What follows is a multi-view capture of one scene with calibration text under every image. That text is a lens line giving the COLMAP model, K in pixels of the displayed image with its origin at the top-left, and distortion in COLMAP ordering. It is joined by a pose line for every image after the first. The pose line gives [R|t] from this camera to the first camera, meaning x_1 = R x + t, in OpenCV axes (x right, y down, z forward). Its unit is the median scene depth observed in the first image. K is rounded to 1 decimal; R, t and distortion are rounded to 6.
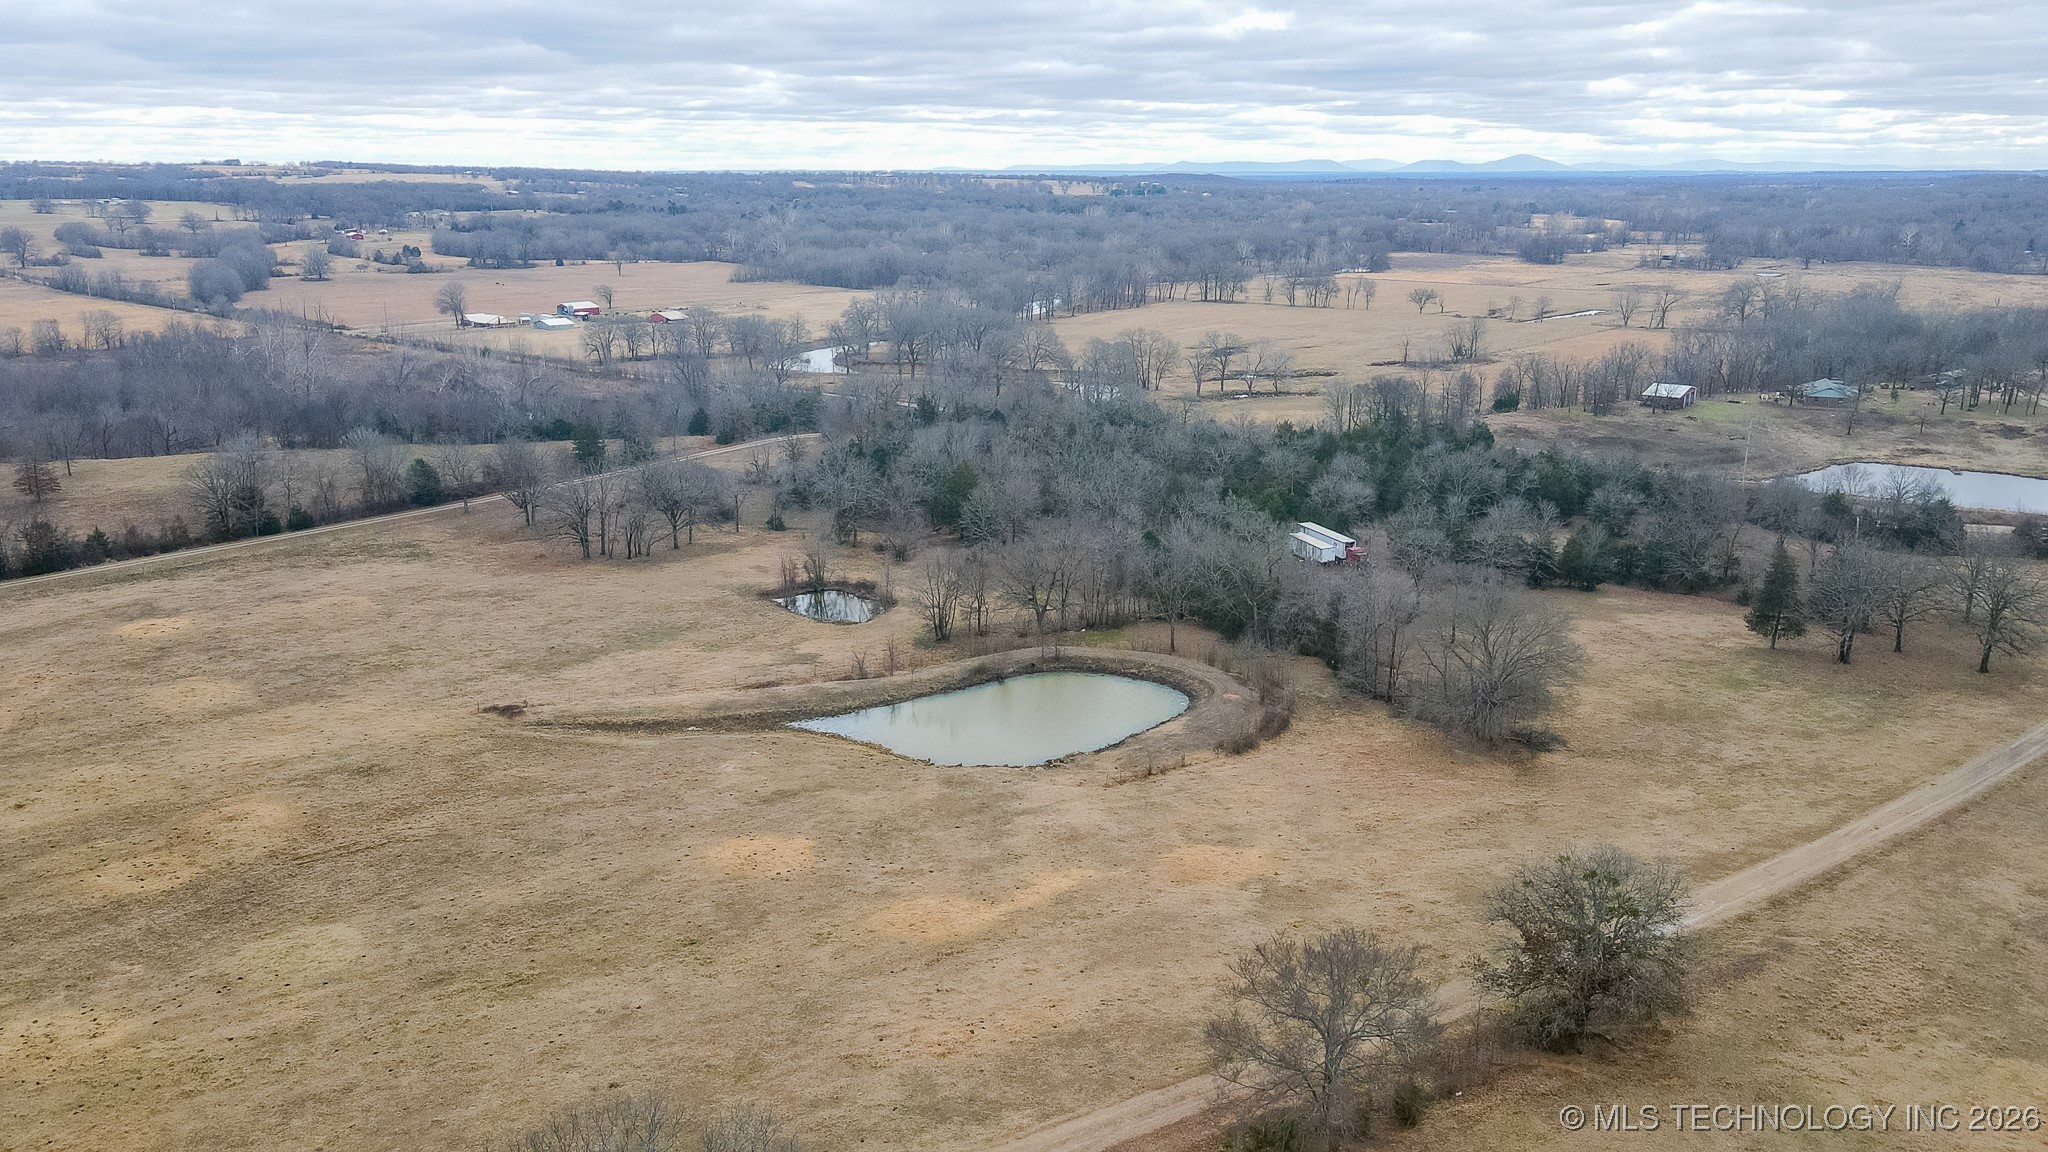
lens RADIAL K [[1509.8, 0, 1039.5], [0, 1509.8, 572.3], [0, 0, 1]] dist [0.001829, 0.022131]
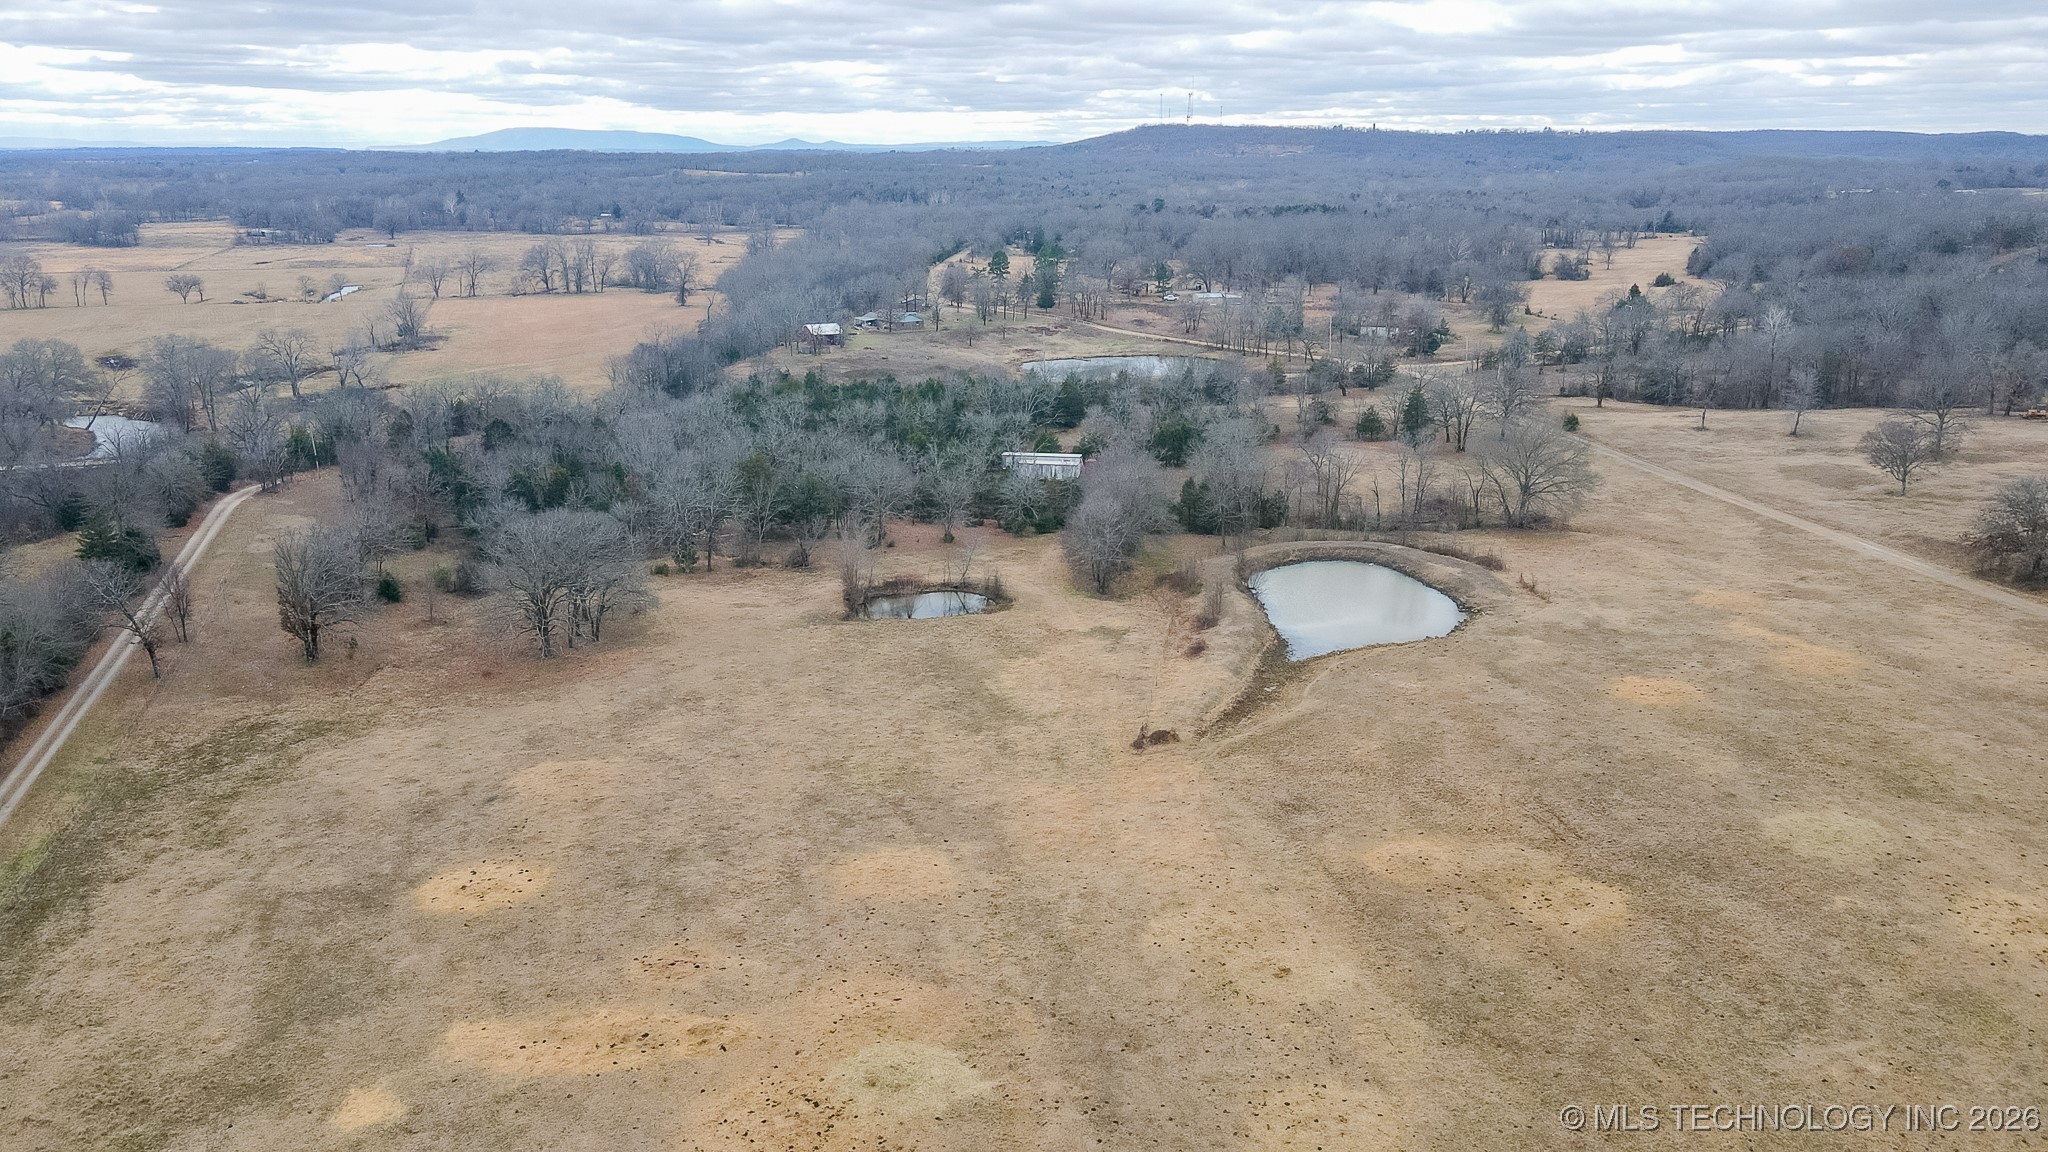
lens RADIAL K [[1509.8, 0, 1022.4], [0, 1509.8, 571.7], [0, 0, 1]] dist [0.001829, 0.022131]
pose [[0.524373, -0.231128, 0.819520, -0.703510], [0.219090, 0.966674, 0.132443, -0.087536], [-0.822820, 0.110099, 0.557536, 0.362620]]
